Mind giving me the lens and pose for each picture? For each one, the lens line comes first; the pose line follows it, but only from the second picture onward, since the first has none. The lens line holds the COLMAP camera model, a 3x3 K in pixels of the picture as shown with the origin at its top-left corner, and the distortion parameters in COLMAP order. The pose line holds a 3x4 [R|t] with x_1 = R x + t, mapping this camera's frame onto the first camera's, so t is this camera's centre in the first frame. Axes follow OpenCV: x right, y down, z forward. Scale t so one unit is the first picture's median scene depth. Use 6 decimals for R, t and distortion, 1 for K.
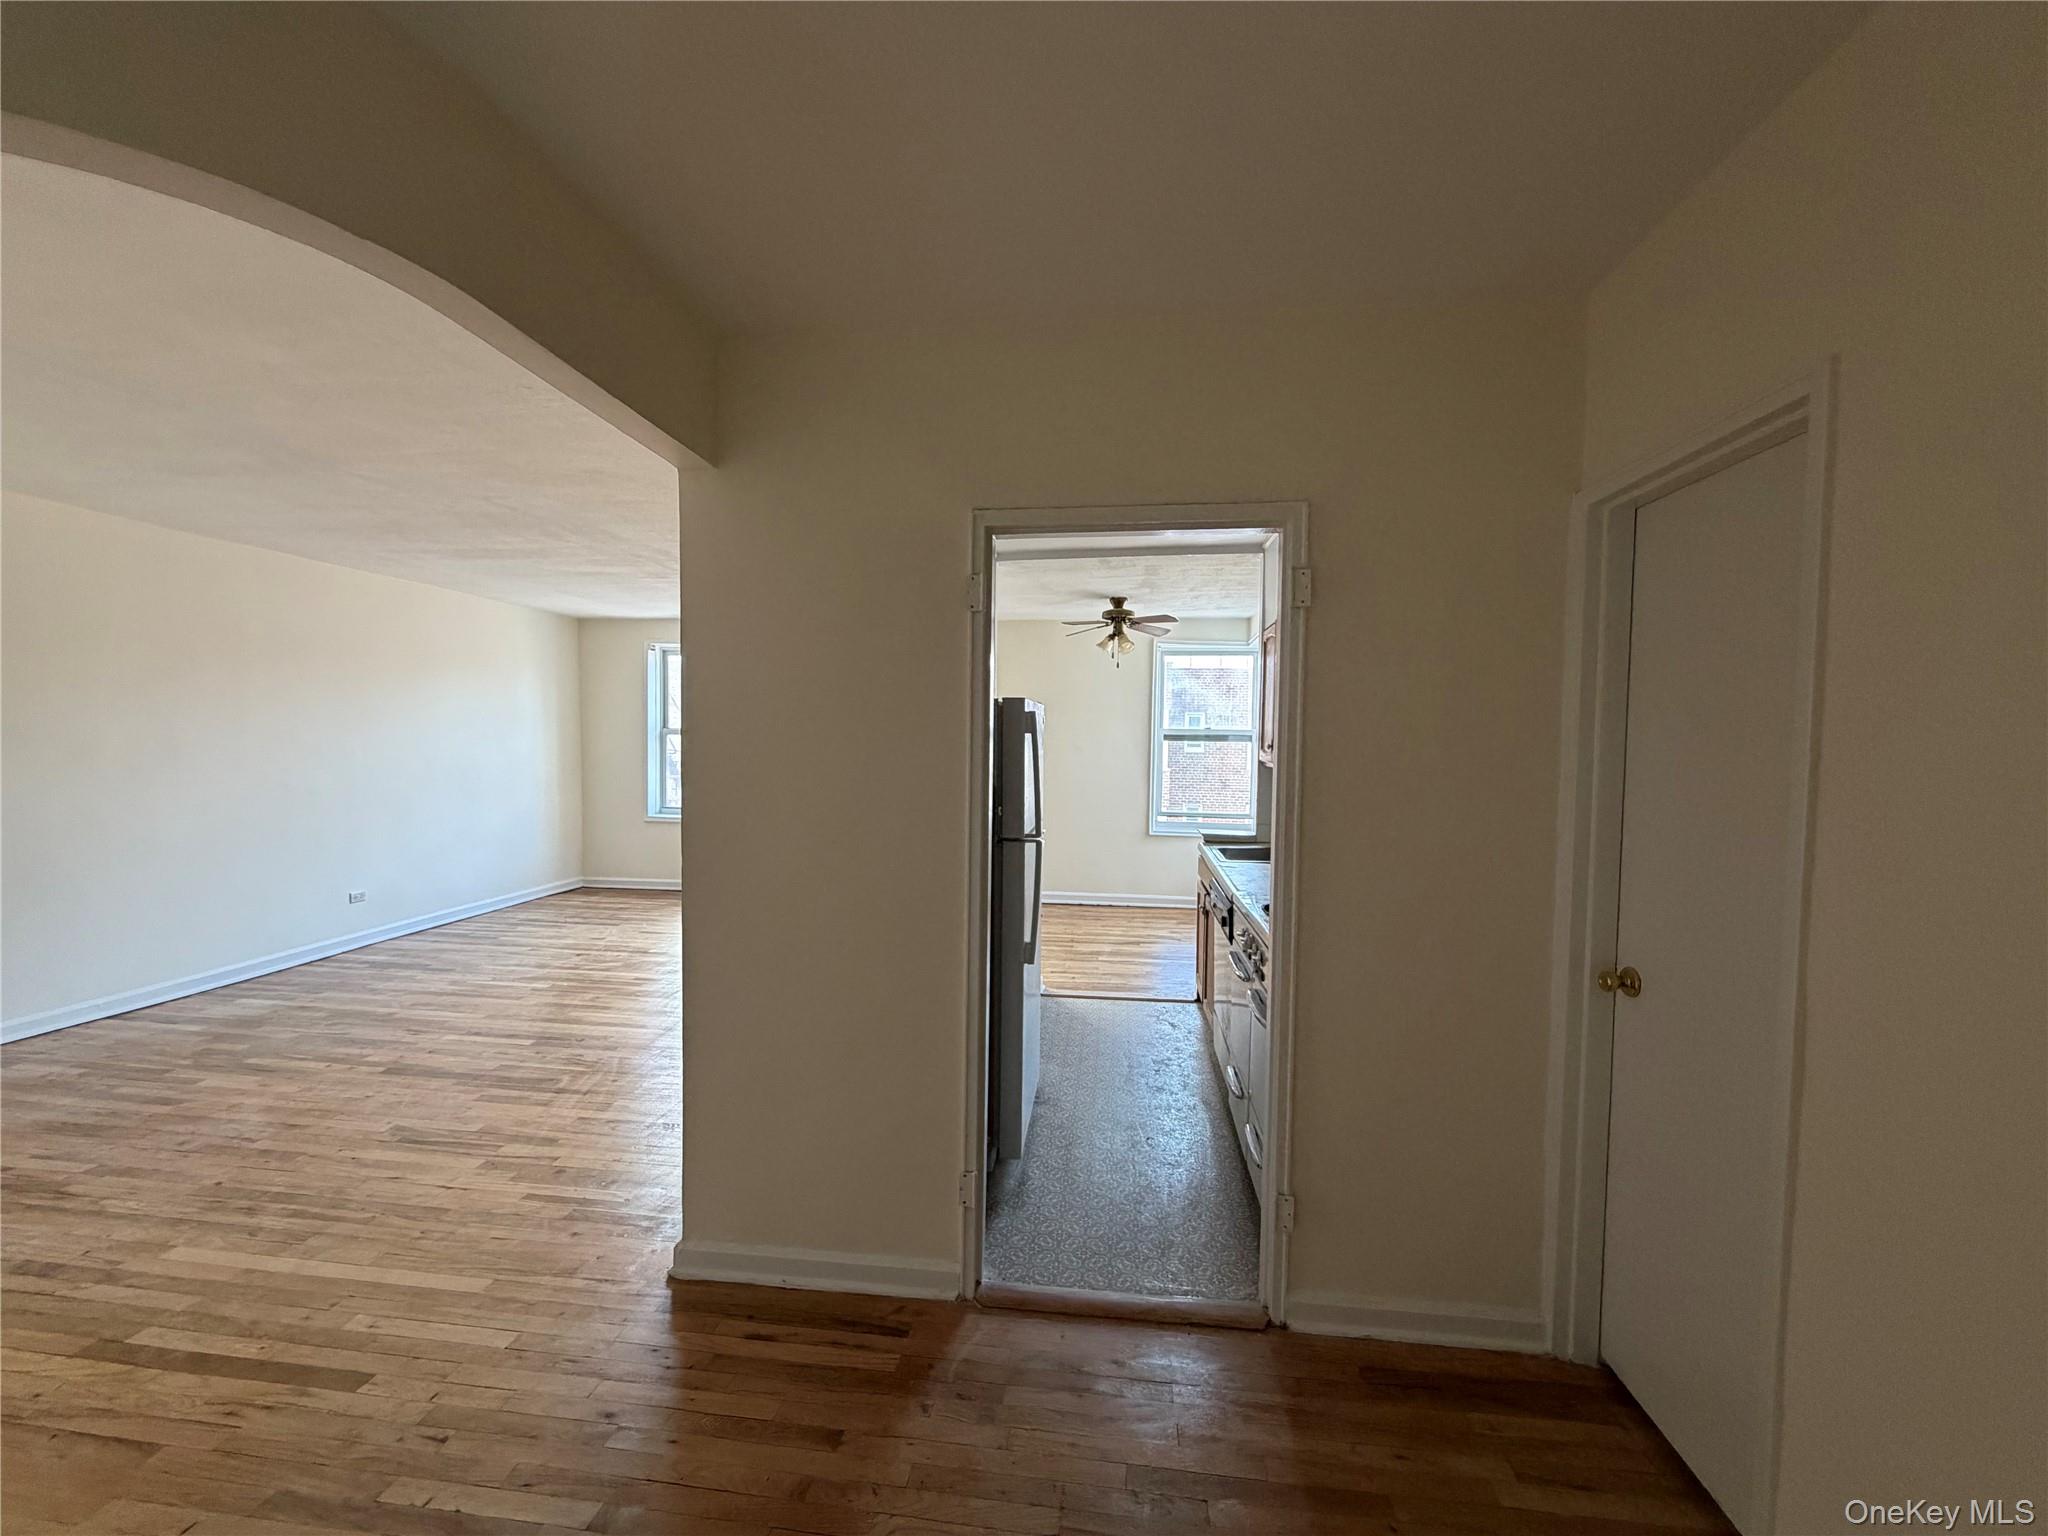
lens RADIAL K [[816.3, 0, 1023.3], [0, 816.3, 769.9], [0, 0, 1]] dist [0.000813, -0.000037]
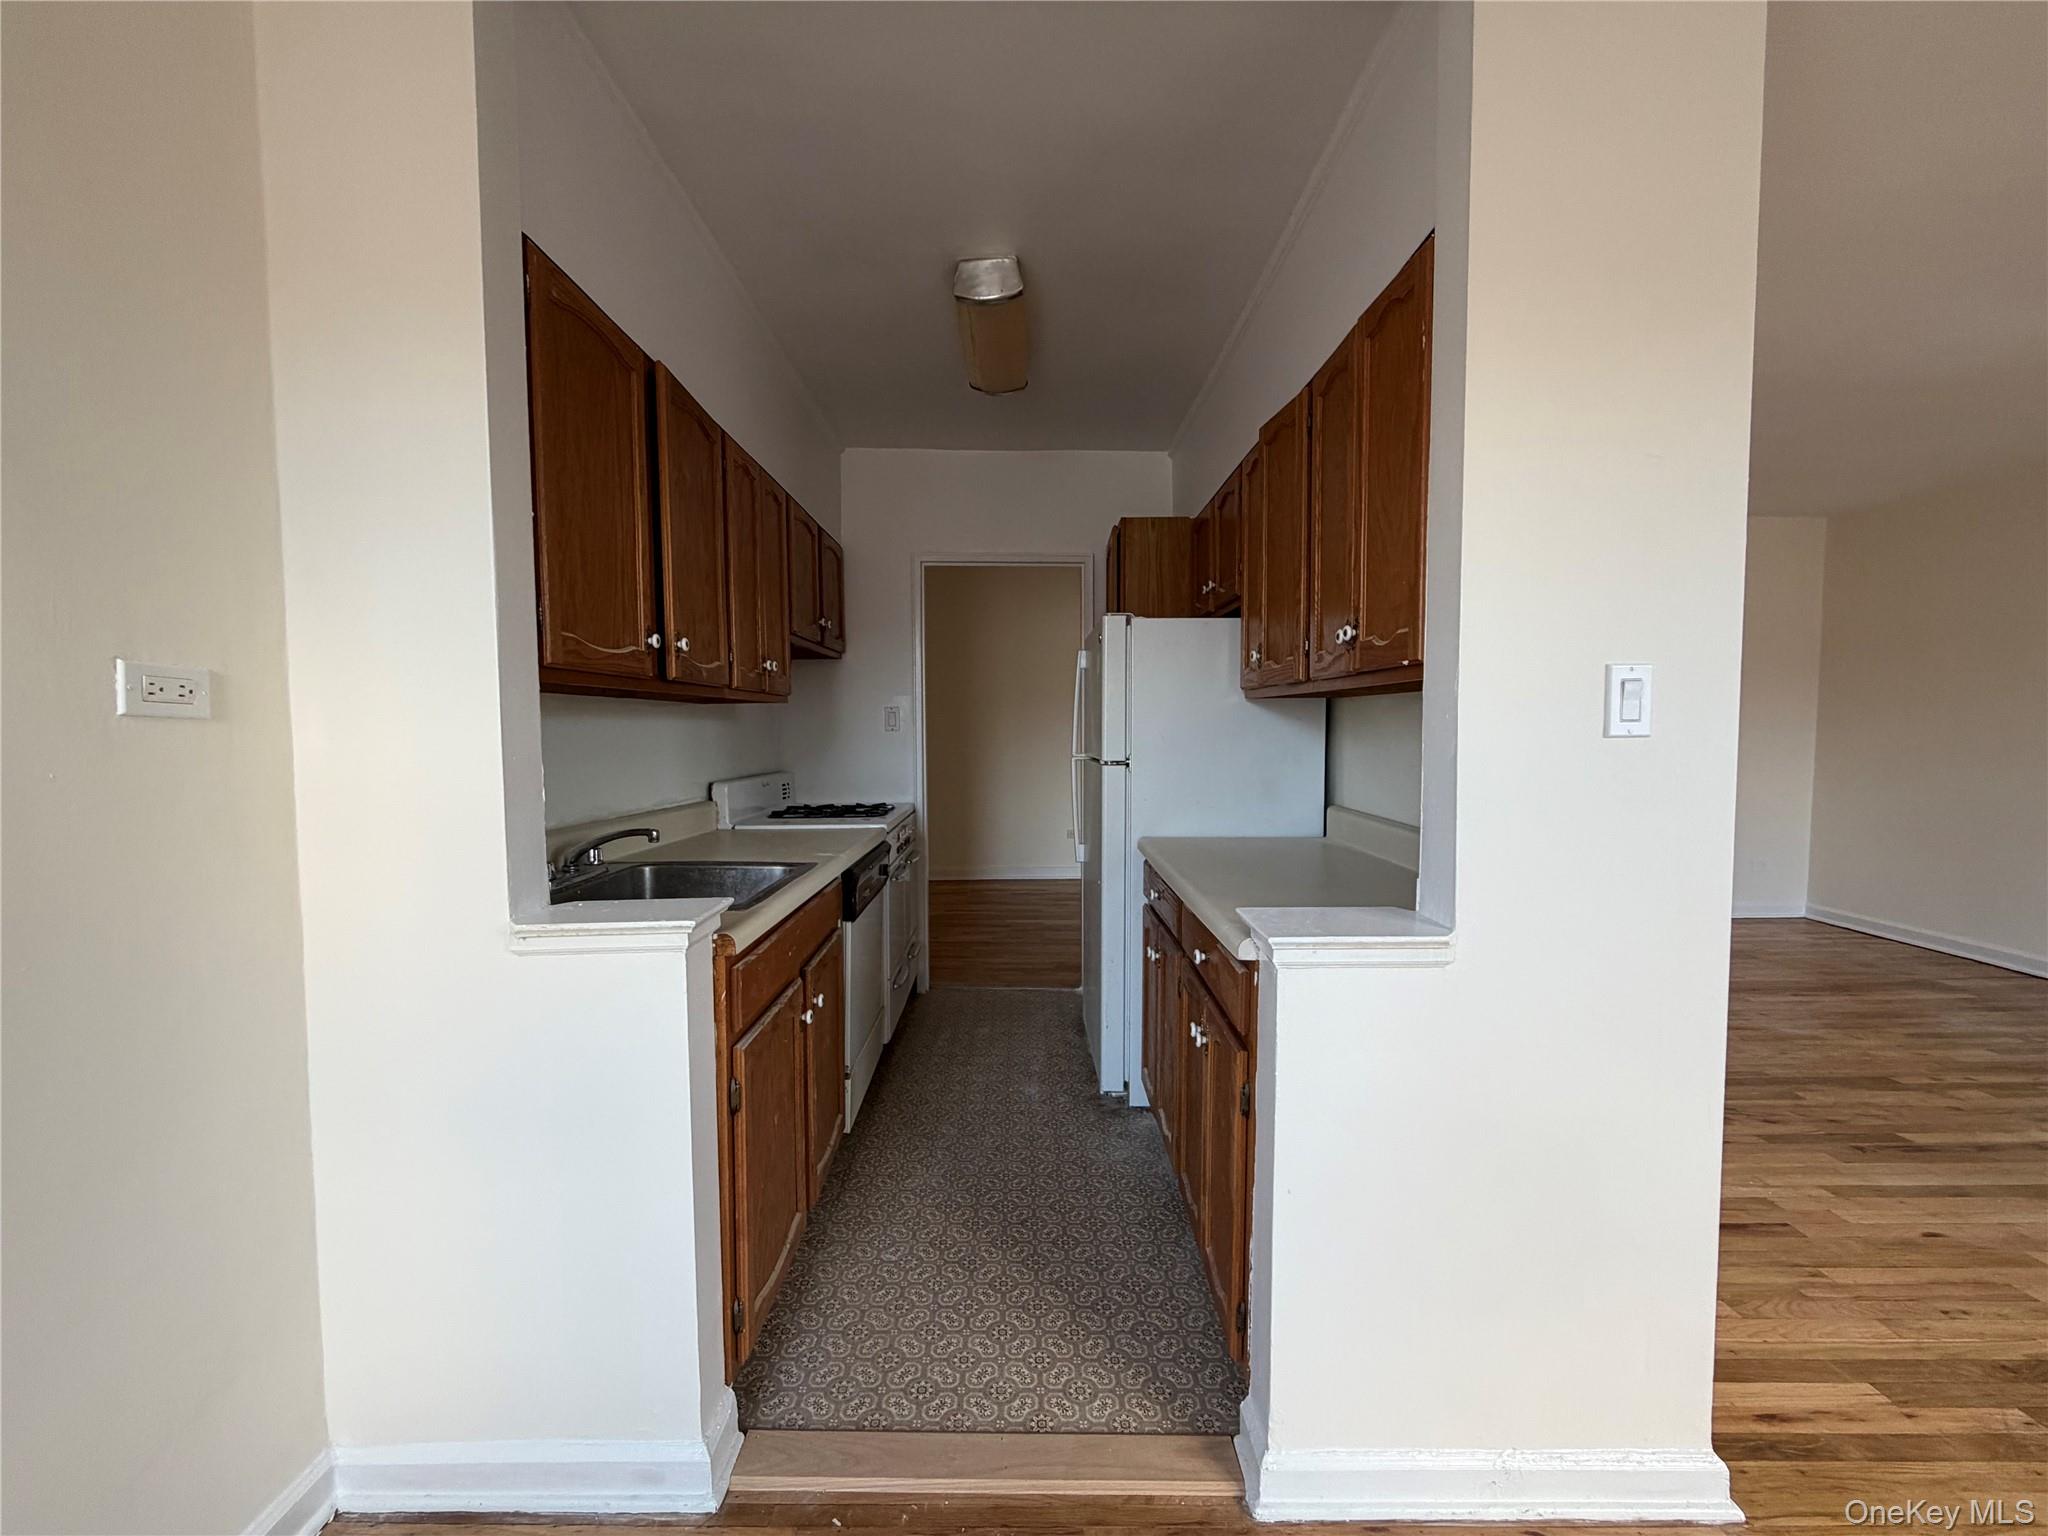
lens RADIAL K [[816.3, 0, 1018.4], [0, 816.3, 771.0], [0, 0, 1]] dist [0.000813, -0.000037]
pose [[-0.992990, -0.003342, -0.118155, 0.239491], [-0.014225, 0.995714, 0.091380, -0.002385], [0.117343, 0.092420, -0.988782, 2.175990]]
